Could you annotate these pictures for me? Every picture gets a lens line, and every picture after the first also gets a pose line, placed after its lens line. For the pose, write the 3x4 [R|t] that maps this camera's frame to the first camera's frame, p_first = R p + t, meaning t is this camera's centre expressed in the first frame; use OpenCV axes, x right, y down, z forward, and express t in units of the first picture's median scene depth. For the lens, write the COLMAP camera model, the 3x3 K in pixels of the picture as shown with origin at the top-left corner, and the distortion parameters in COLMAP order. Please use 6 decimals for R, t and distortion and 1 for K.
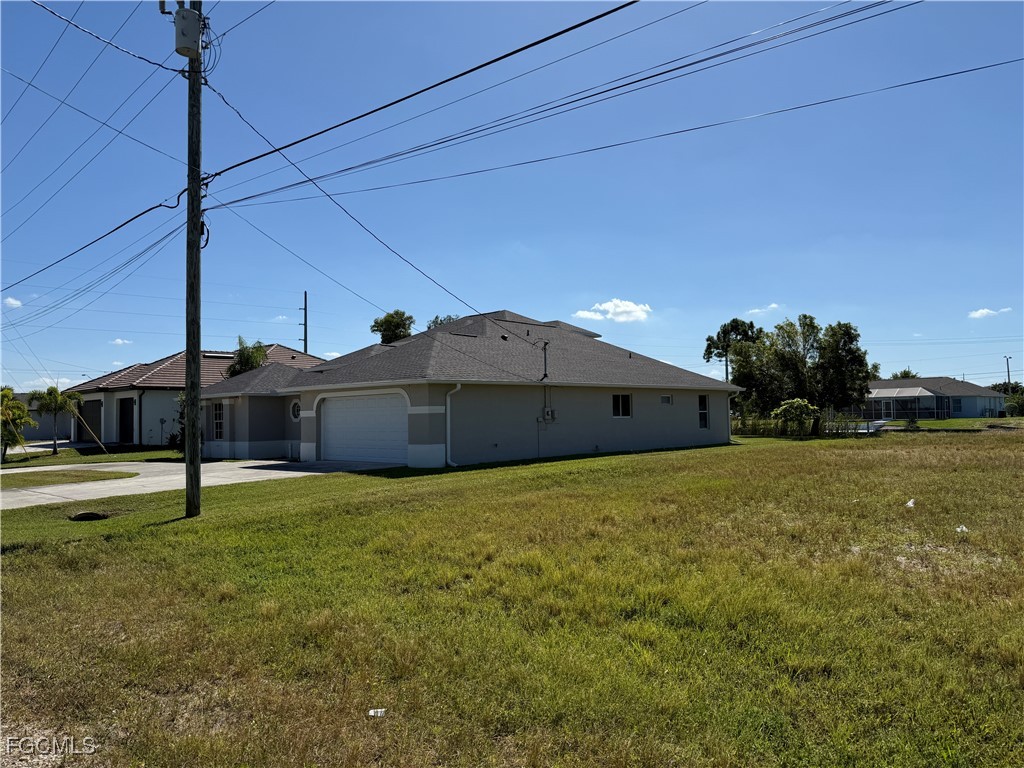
lens RADIAL K [[719.2, 0, 512.7], [0, 719.2, 399.9], [0, 0, 1]] dist [0.063144, -0.073413]
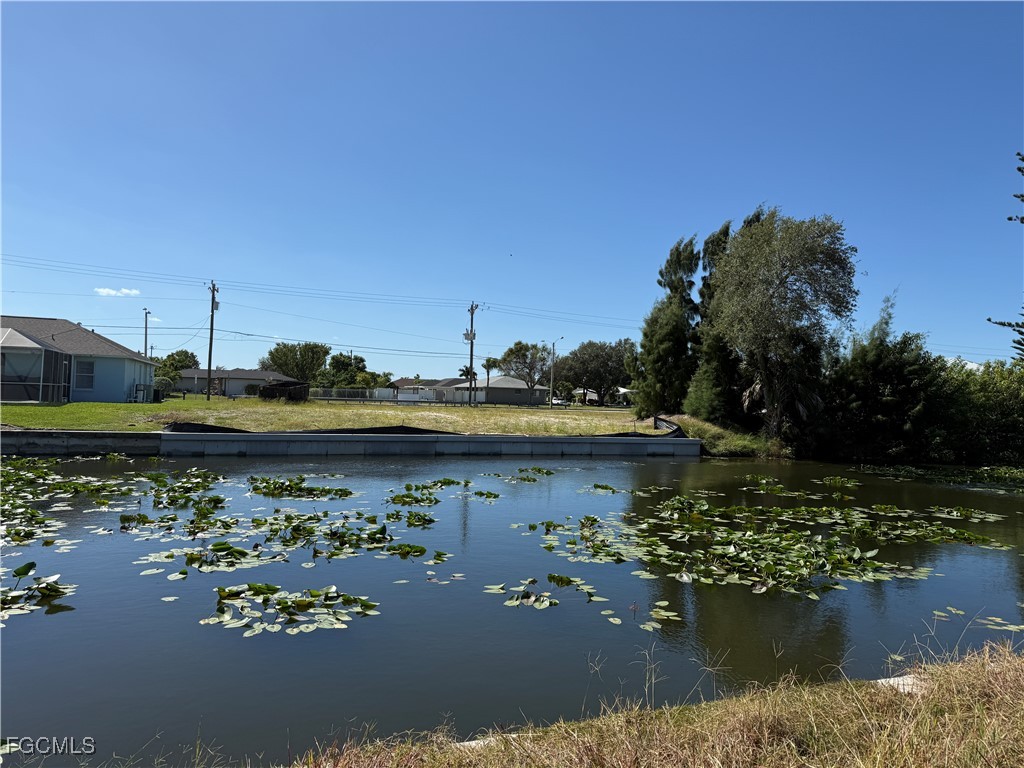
lens RADIAL K [[719.2, 0, 523.4], [0, 719.2, 377.0], [0, 0, 1]] dist [0.063144, -0.073413]
pose [[0.429654, 0.061593, 0.900891, 0.295672], [-0.064498, 0.997216, -0.037418, 0.008397], [-0.900687, -0.042029, 0.432430, 0.523994]]
